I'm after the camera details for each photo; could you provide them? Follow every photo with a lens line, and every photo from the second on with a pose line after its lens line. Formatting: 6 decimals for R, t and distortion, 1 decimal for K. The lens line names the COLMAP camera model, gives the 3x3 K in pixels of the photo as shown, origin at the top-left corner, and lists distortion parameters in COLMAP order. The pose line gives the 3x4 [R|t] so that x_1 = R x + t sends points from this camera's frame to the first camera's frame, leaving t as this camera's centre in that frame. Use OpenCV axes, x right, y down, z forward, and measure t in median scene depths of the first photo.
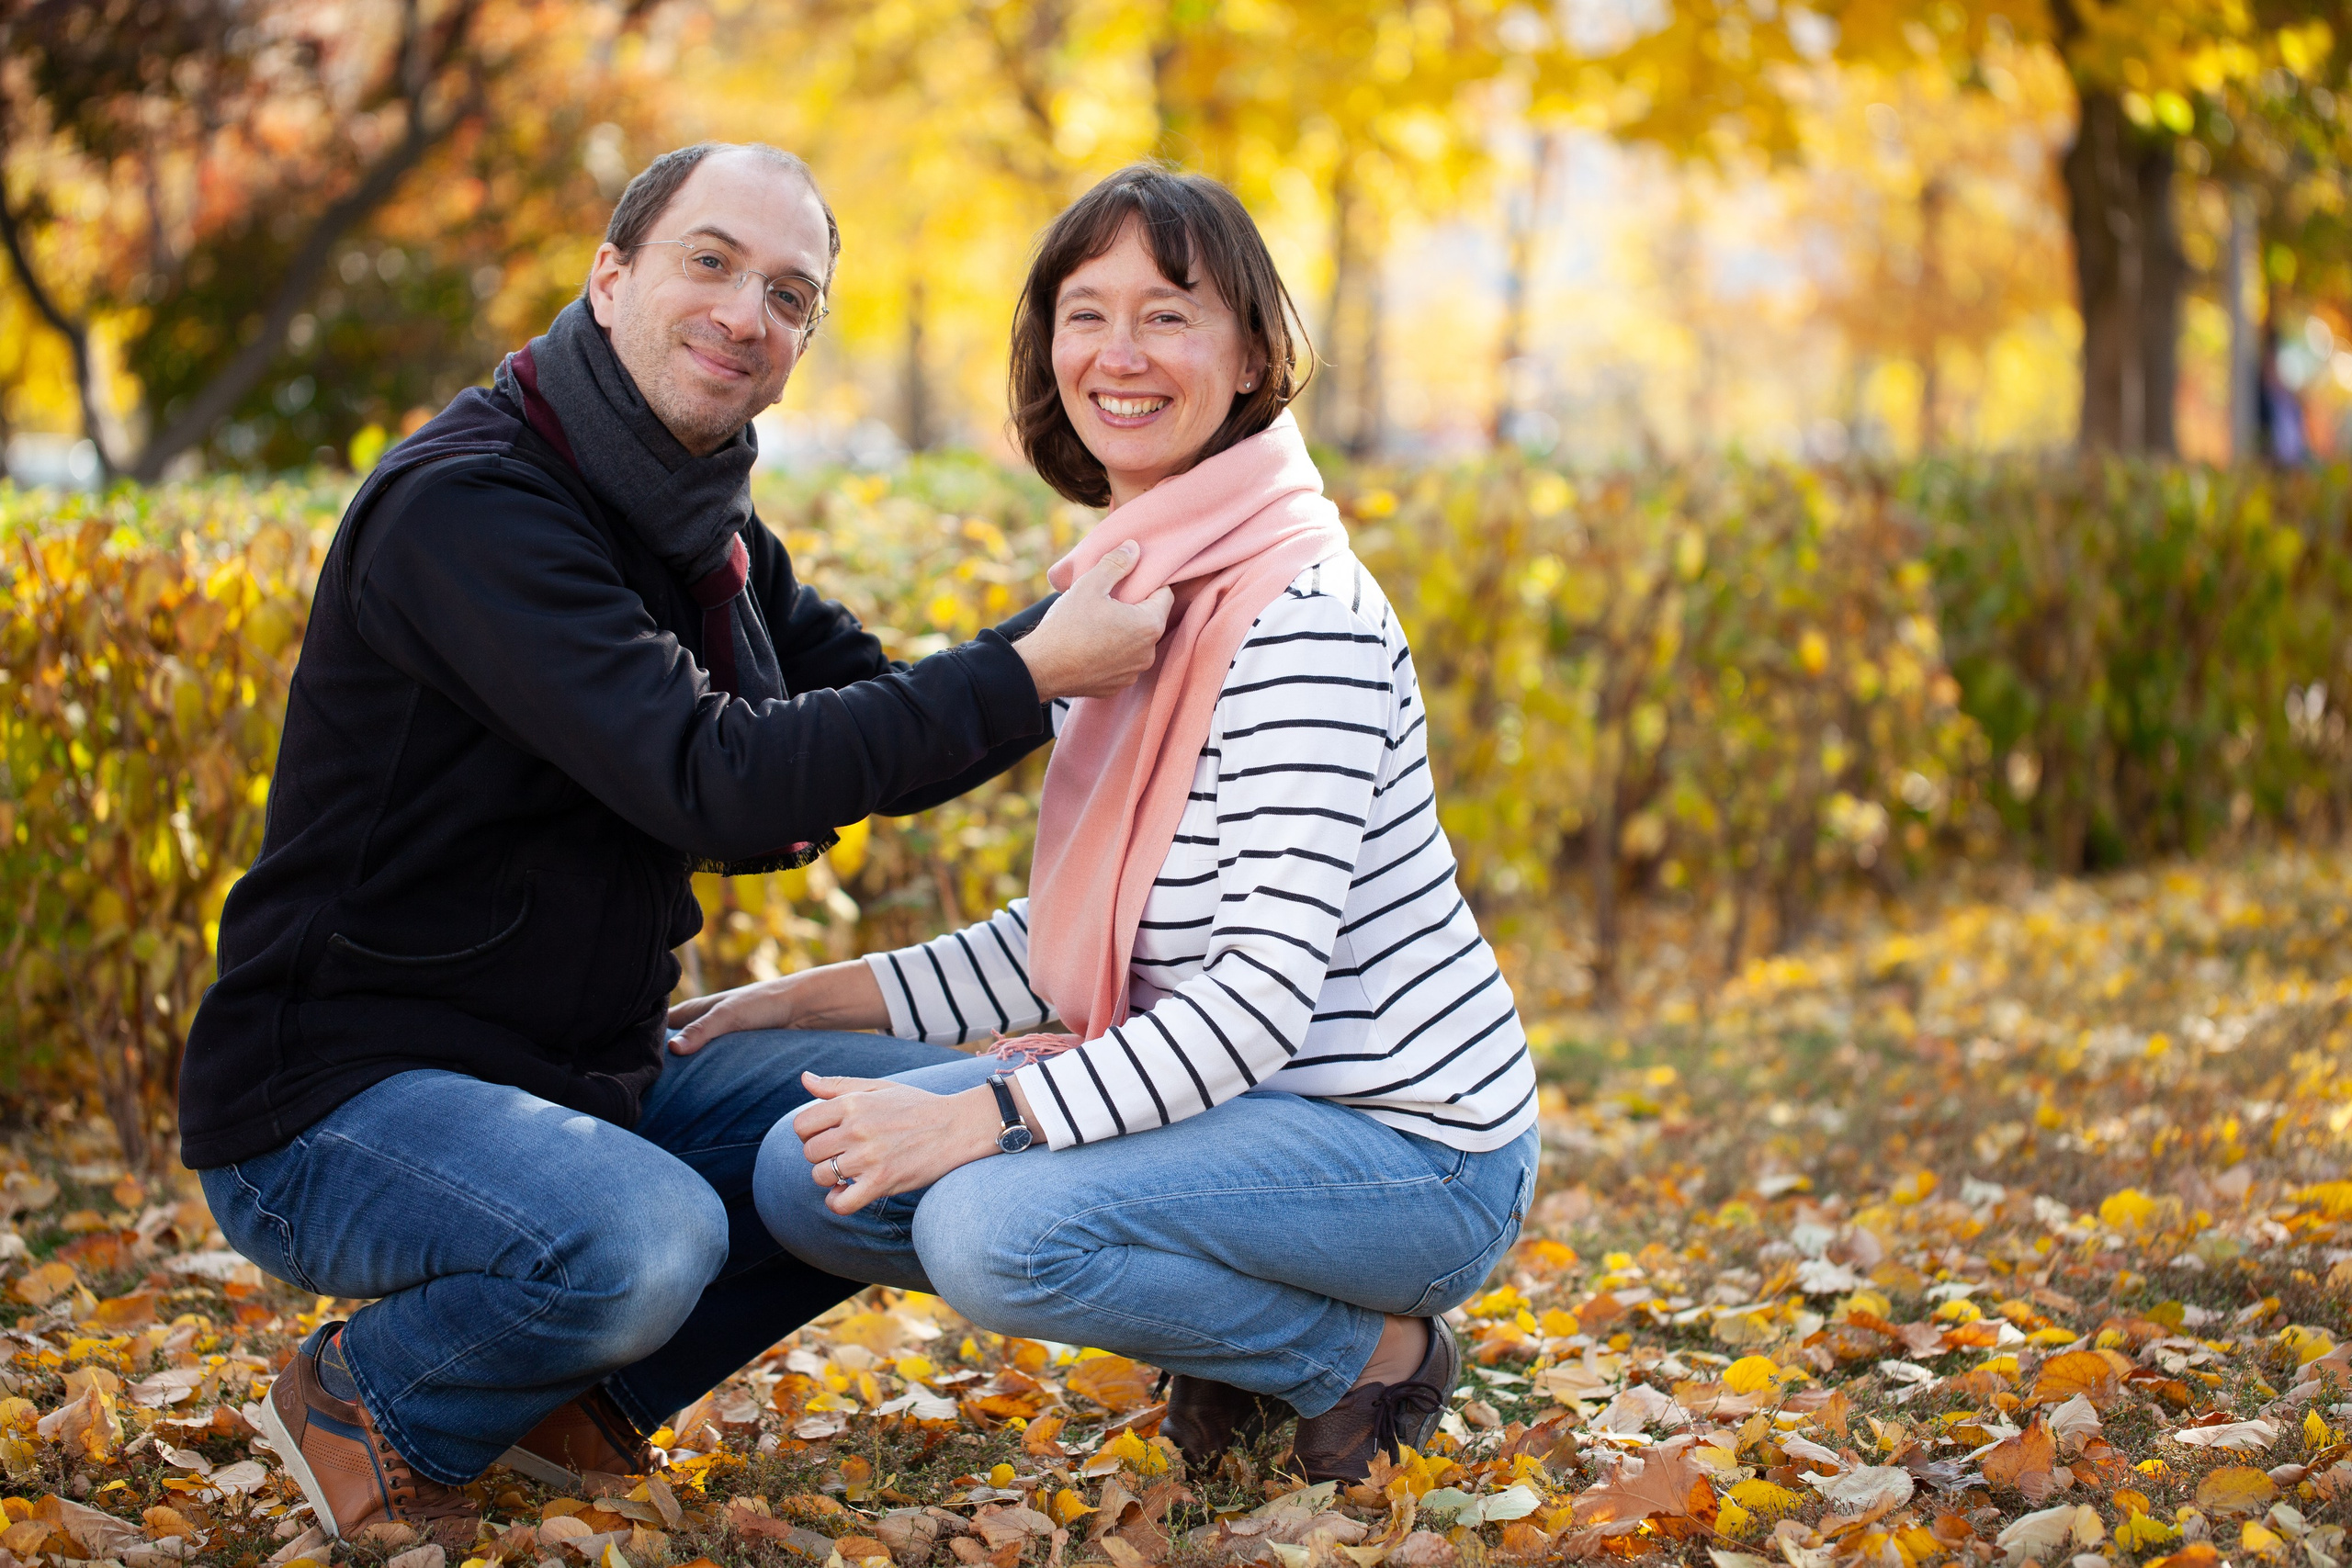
lens RADIAL K [[6858.0, 0, 1171.7], [0, 6858.0, 784.5], [0, 0, 1]] dist [-0.090522, 0.000000]
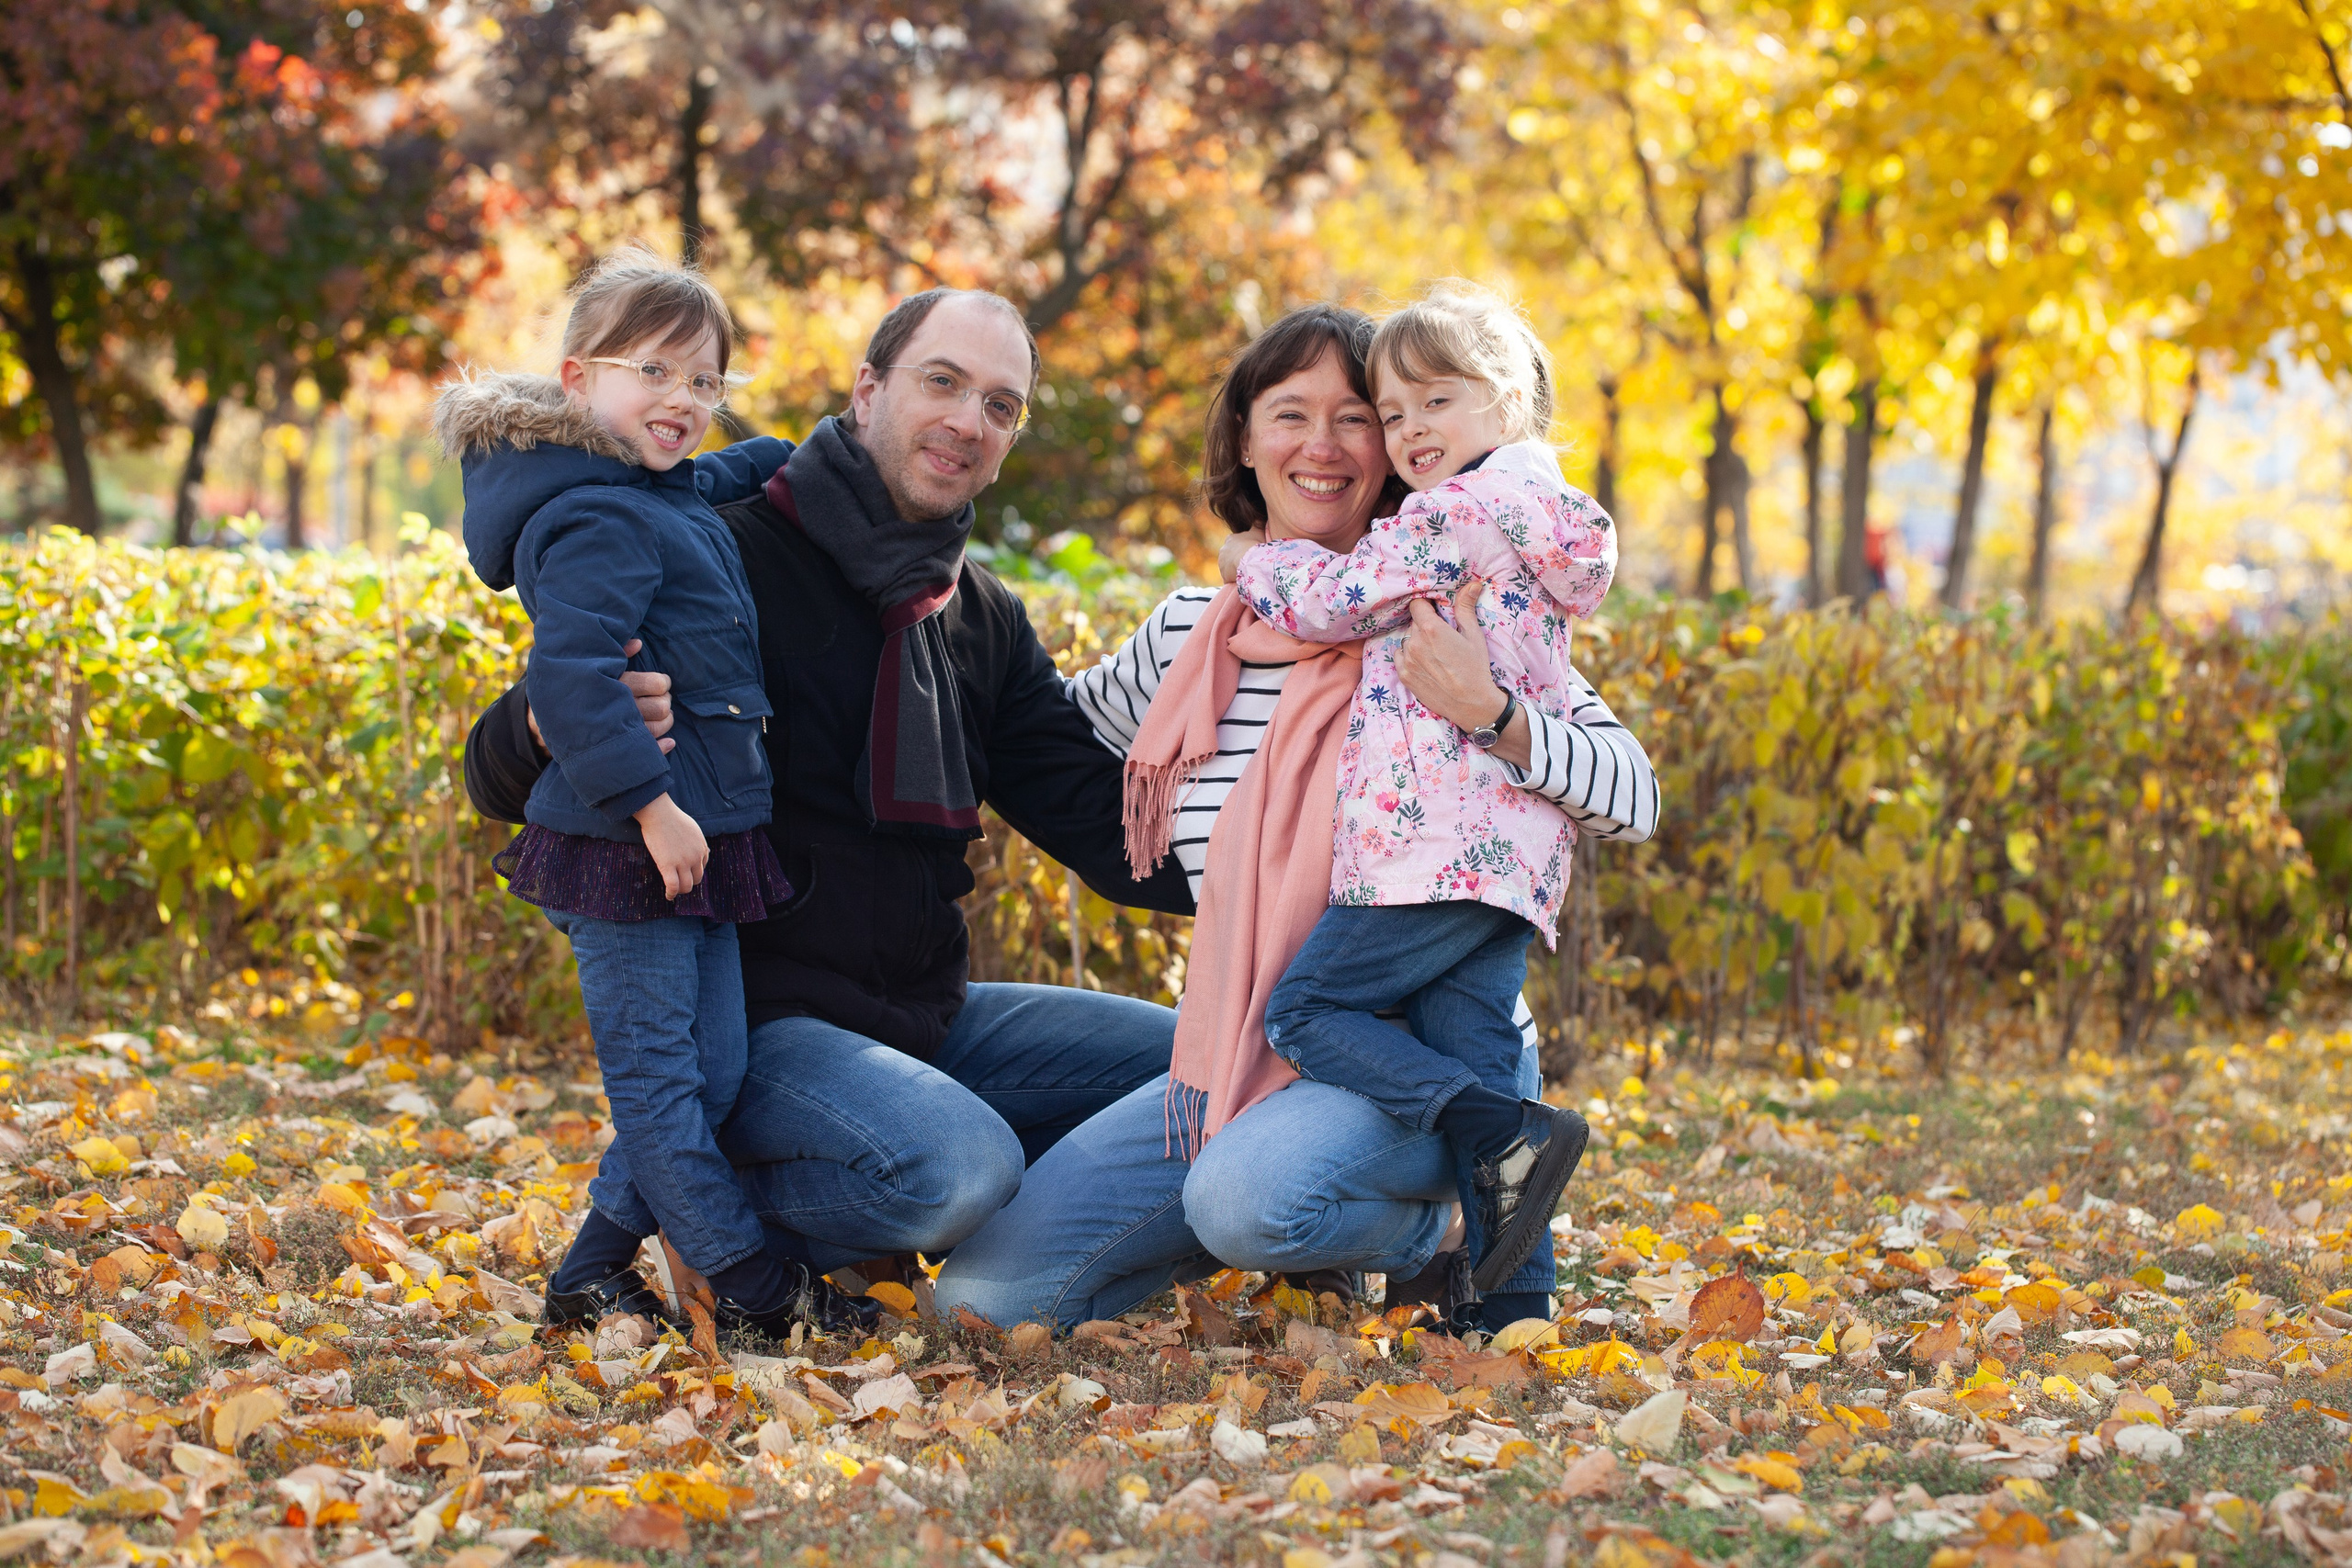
lens RADIAL K [[6858.0, 0, 1178.7], [0, 6858.0, 783.4], [0, 0, 1]] dist [-0.090522, 0.000000]
pose [[0.992171, 0.060053, -0.109502, 0.056855], [-0.062663, 0.997823, -0.020545, 0.013228], [0.108030, 0.027246, 0.993774, -0.162671]]
